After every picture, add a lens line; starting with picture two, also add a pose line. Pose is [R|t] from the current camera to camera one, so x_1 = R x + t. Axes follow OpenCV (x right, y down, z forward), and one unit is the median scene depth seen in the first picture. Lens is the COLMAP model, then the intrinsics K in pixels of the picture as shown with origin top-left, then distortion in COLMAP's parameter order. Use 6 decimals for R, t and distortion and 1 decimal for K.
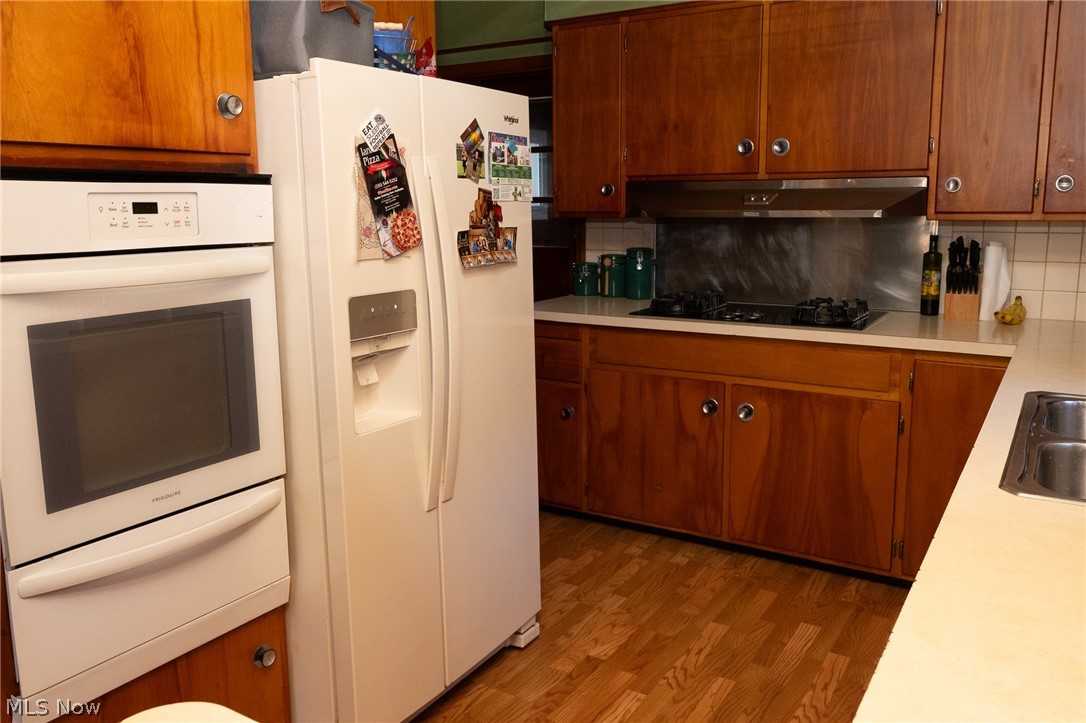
lens RADIAL K [[856.1, 0, 539.5], [0, 856.1, 338.6], [0, 0, 1]] dist [-0.003298, -0.001636]
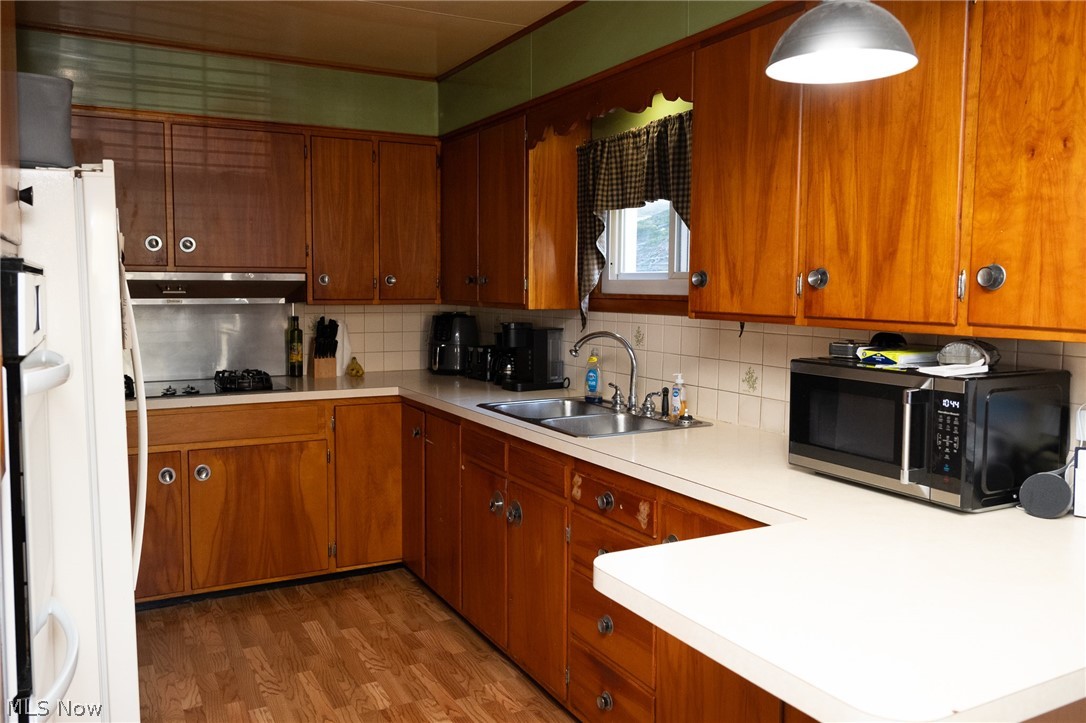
lens RADIAL K [[856.1, 0, 539.5], [0, 856.1, 338.6], [0, 0, 1]] dist [-0.003298, -0.001636]
pose [[0.493608, -0.044320, 0.868555, -0.555436], [0.126086, 0.991796, -0.021047, -0.011746], [-0.860496, 0.119902, 0.495146, 0.023753]]
